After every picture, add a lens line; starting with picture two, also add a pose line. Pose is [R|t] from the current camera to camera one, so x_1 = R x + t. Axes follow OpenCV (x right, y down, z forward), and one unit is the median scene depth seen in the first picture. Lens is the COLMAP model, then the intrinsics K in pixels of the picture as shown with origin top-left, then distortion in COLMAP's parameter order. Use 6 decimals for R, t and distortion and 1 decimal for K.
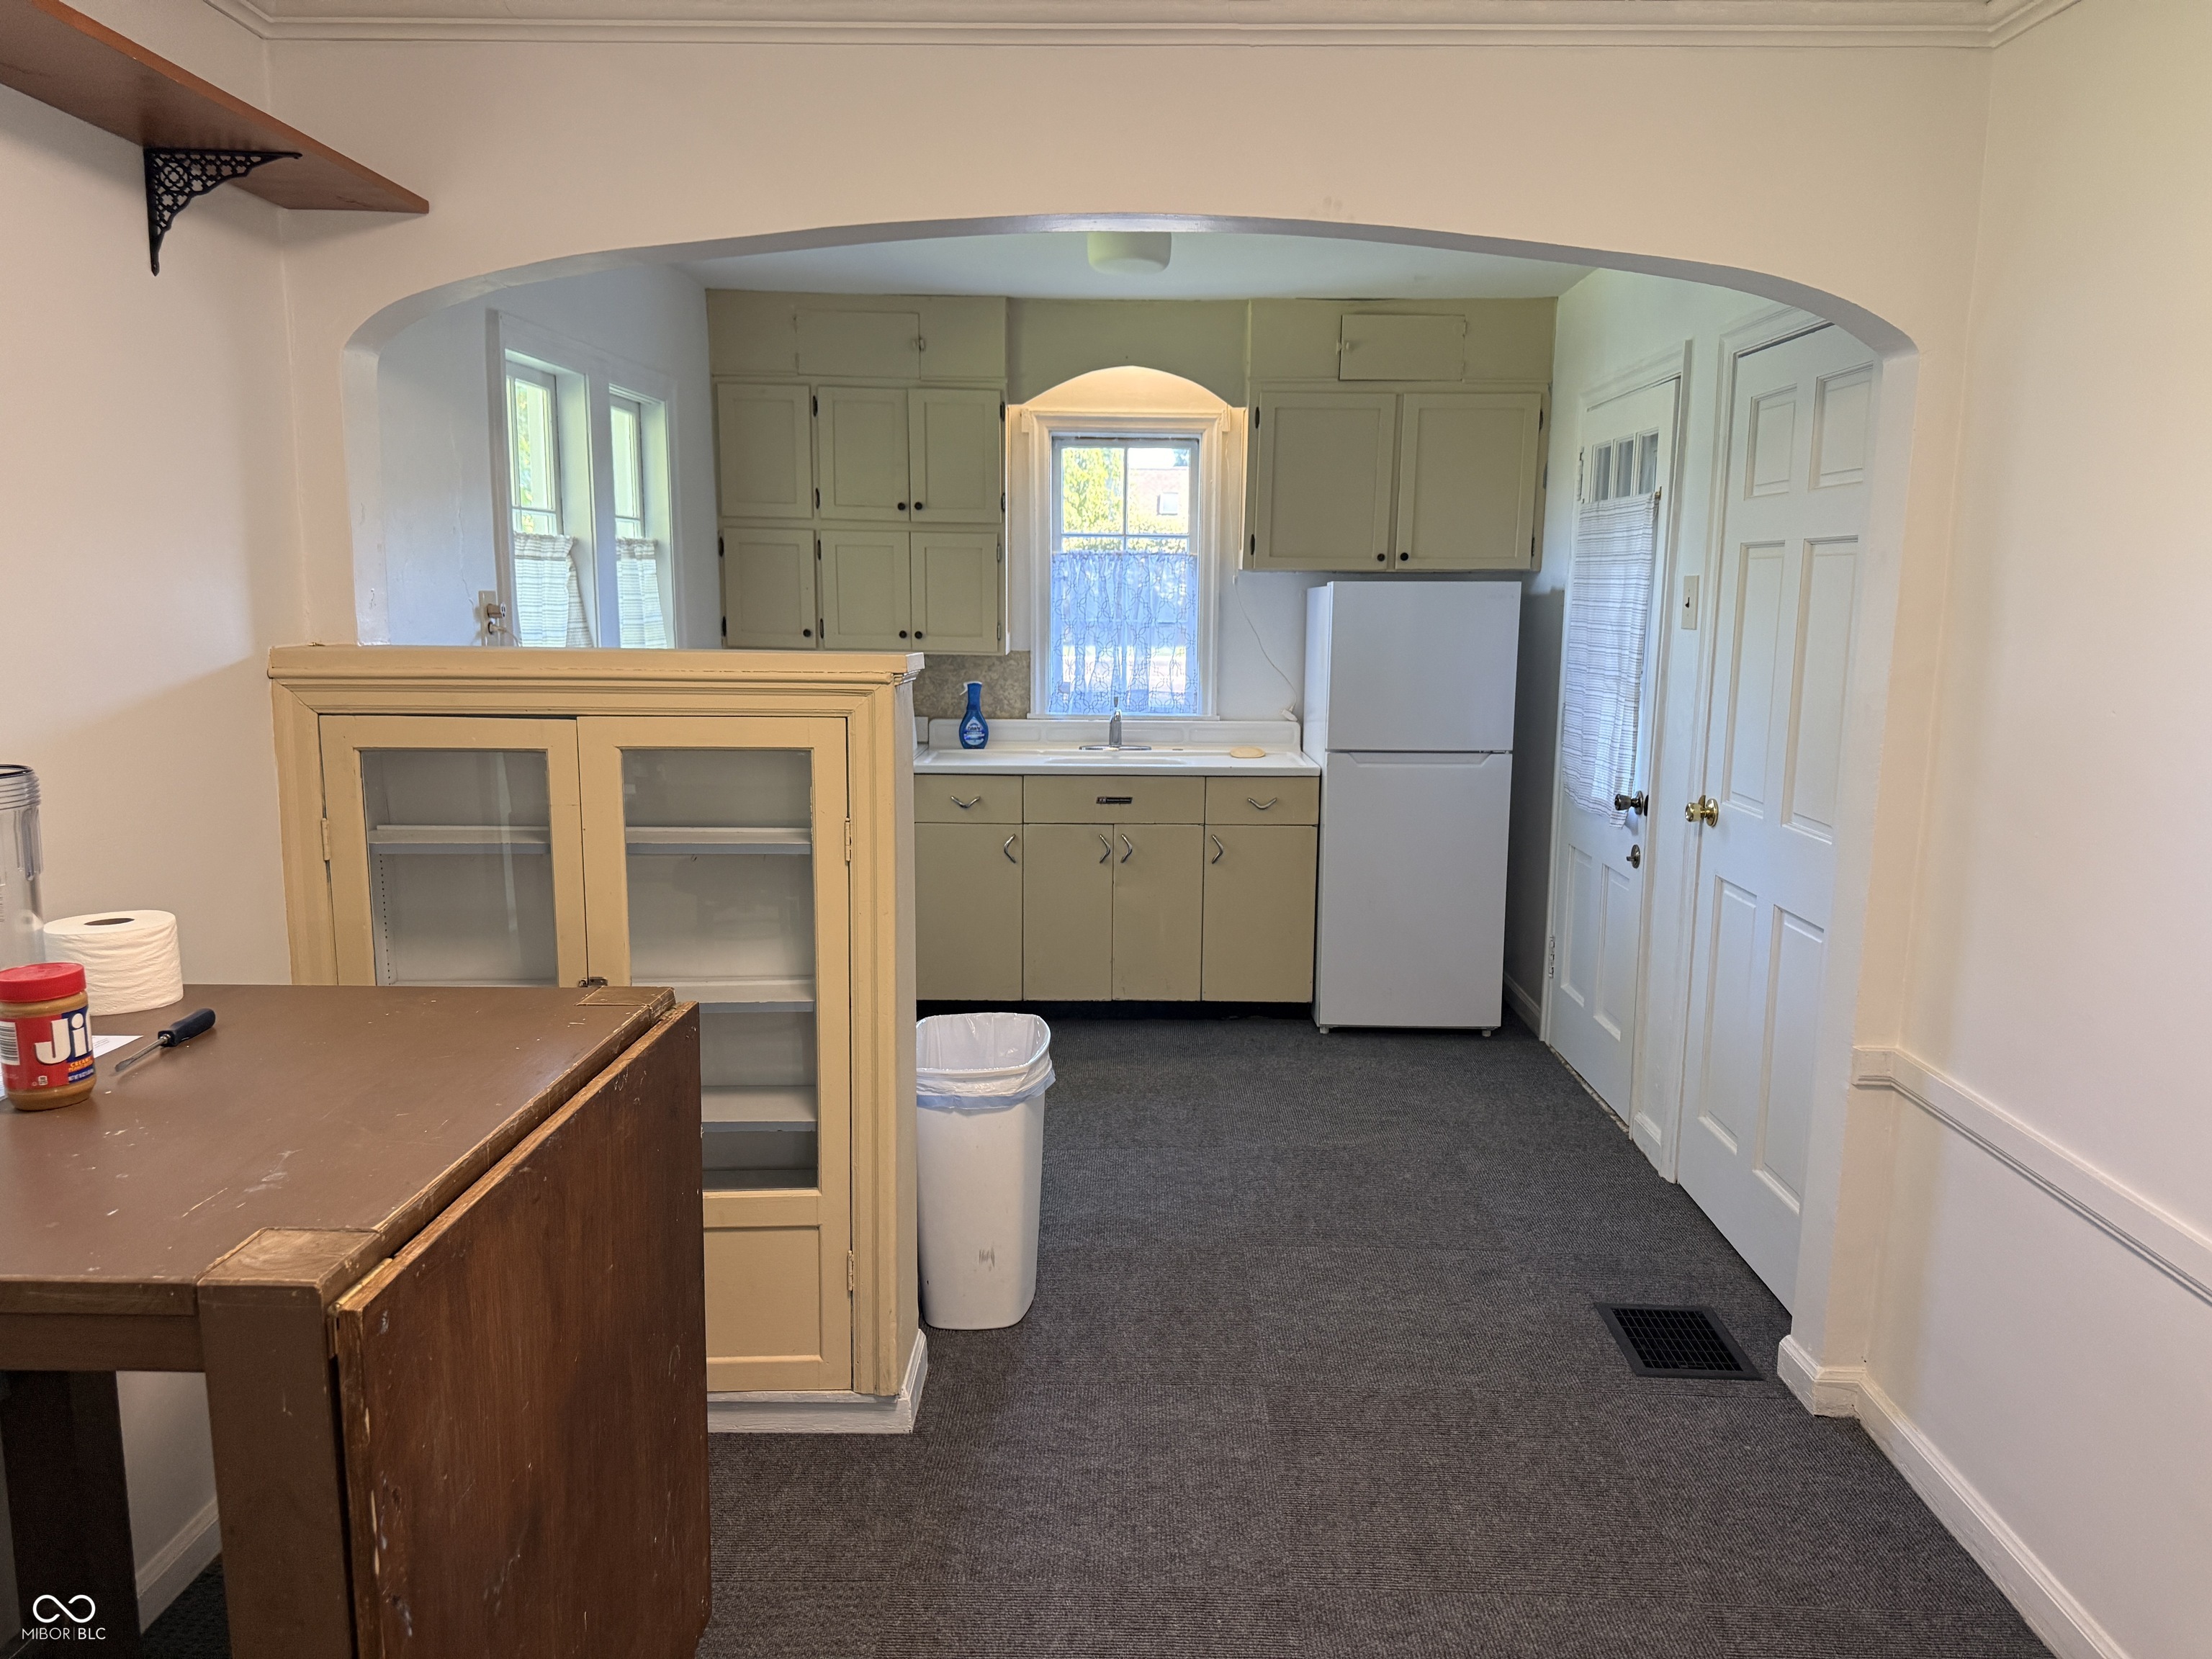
lens RADIAL K [[1555.7, 0, 1117.9], [0, 1555.7, 840.9], [0, 0, 1]] dist [0.075986, -0.082294]
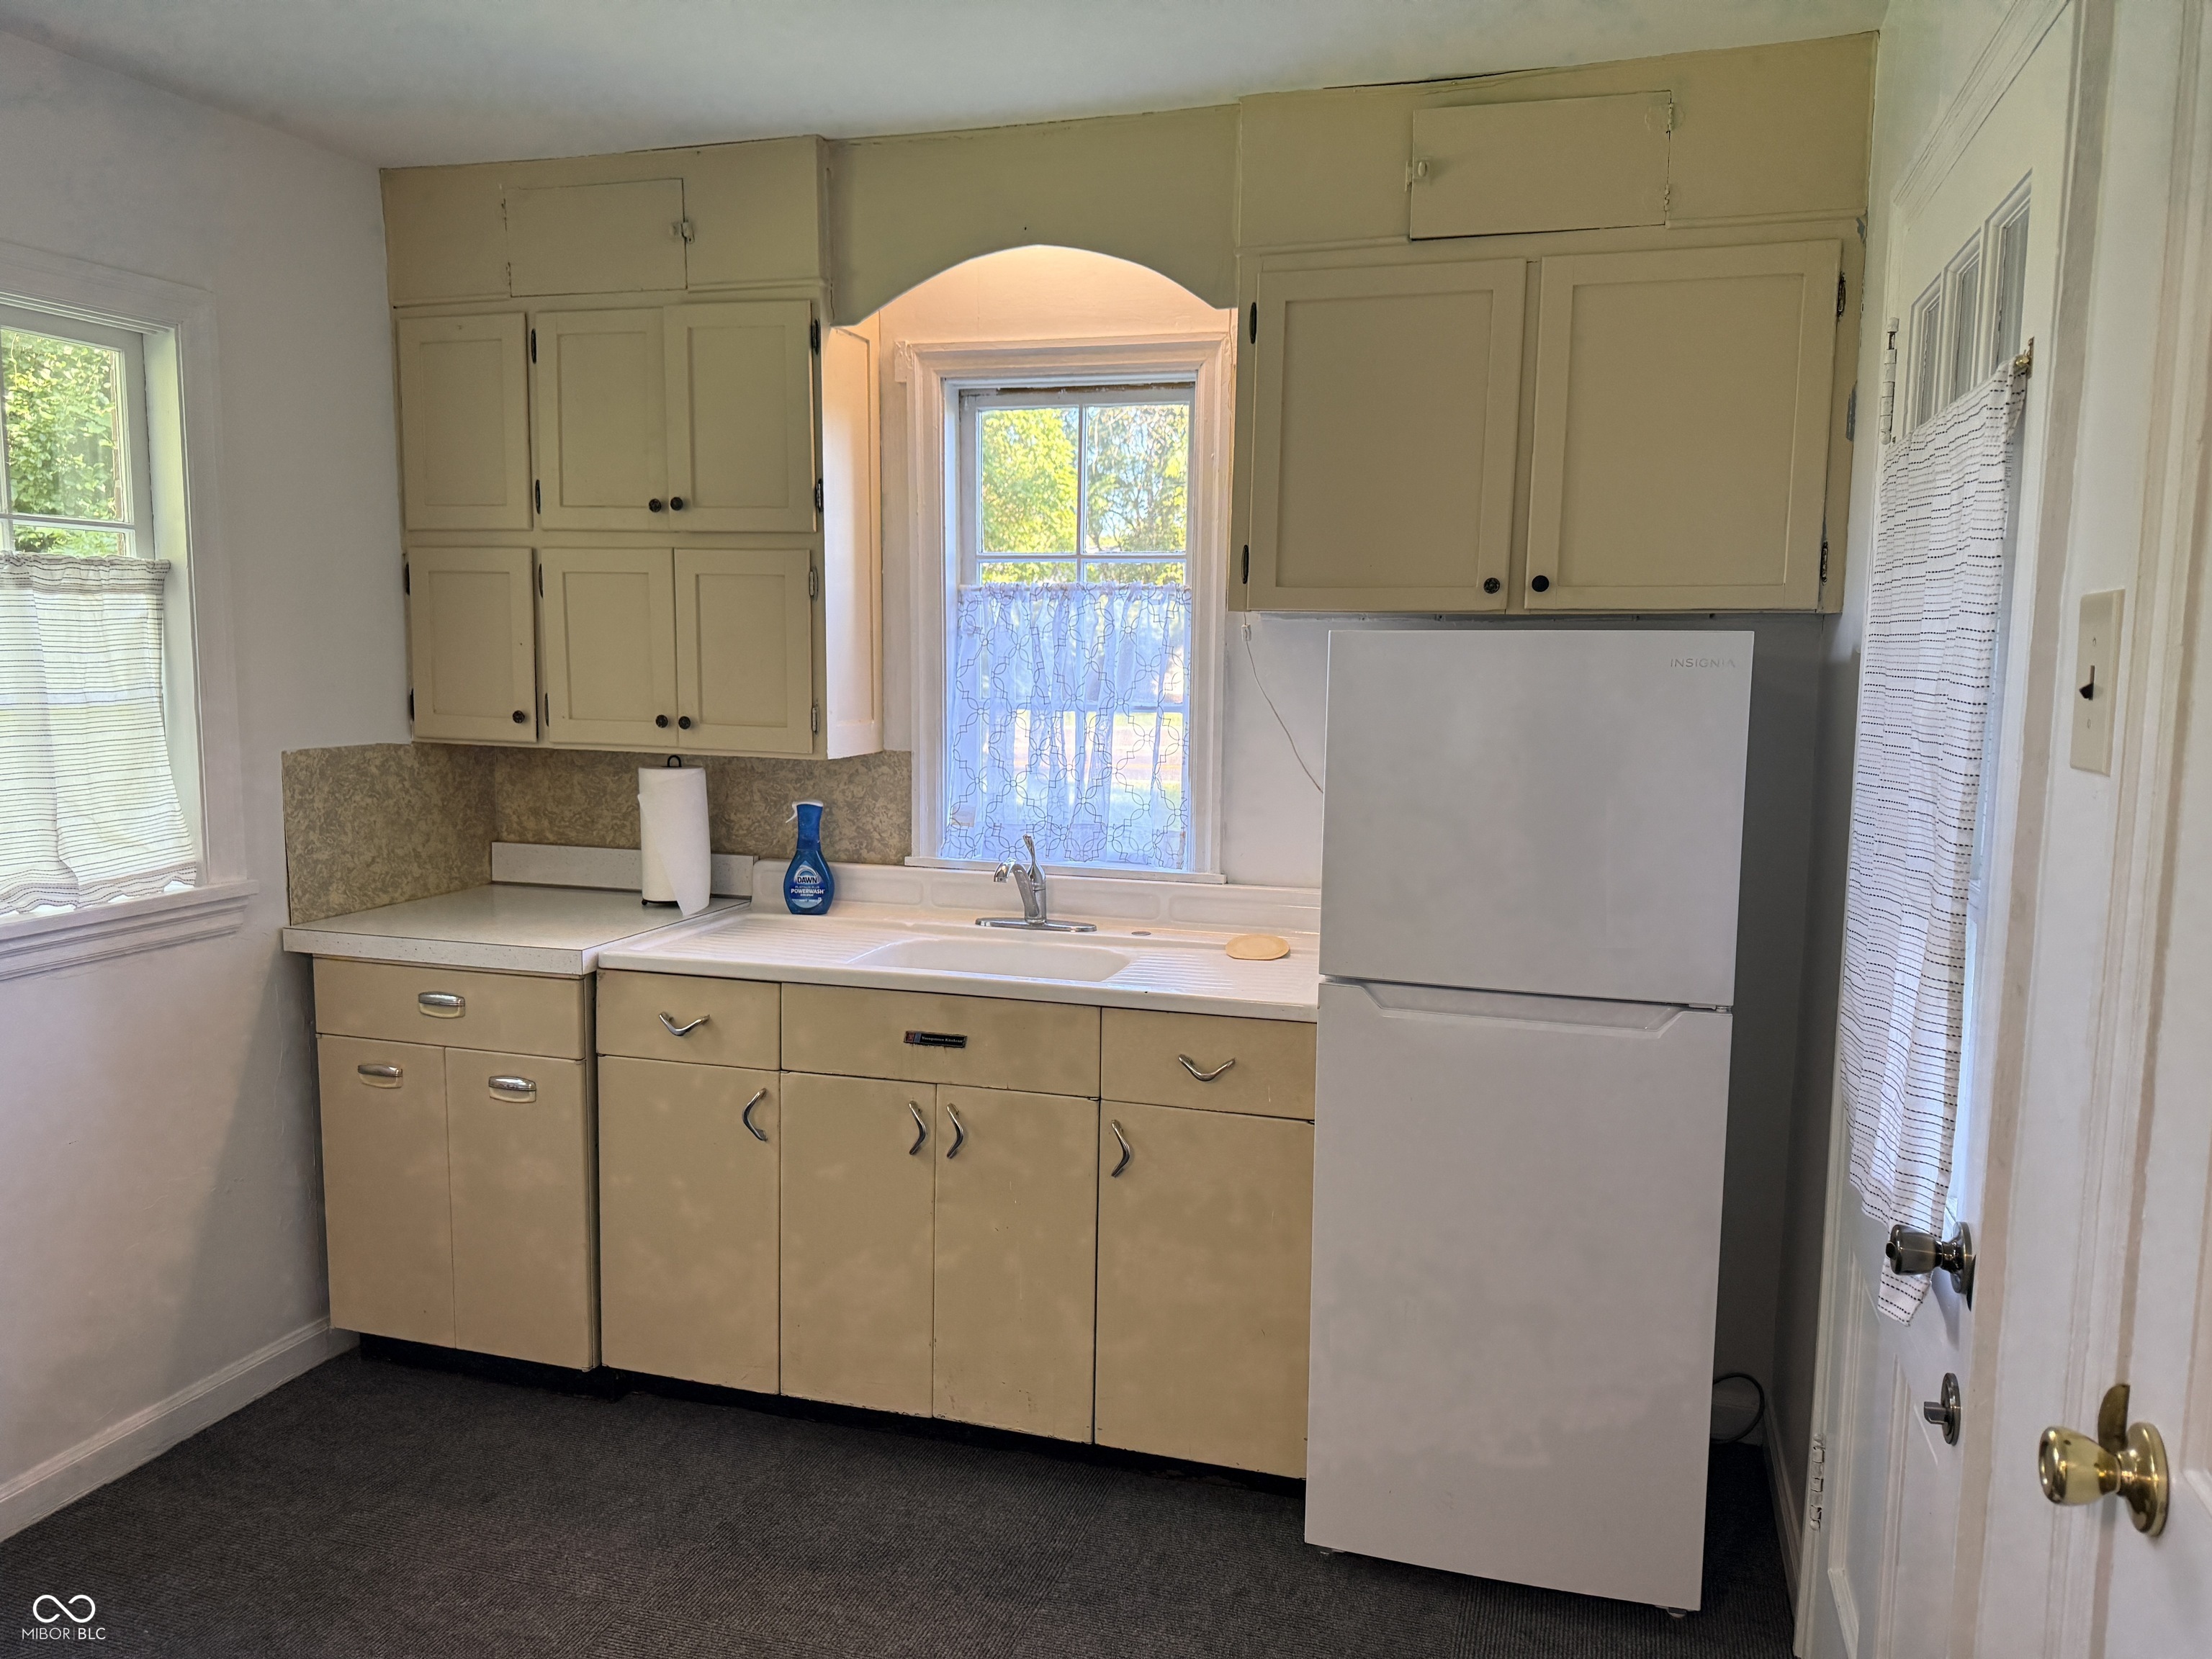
lens RADIAL K [[1555.7, 0, 1119.9], [0, 1555.7, 820.2], [0, 0, 1]] dist [0.075986, -0.082294]
pose [[0.956974, 0.034182, -0.288154, 0.211656], [-0.050544, 0.997493, -0.049536, -0.078578], [0.285738, 0.061969, 0.956302, 0.511175]]
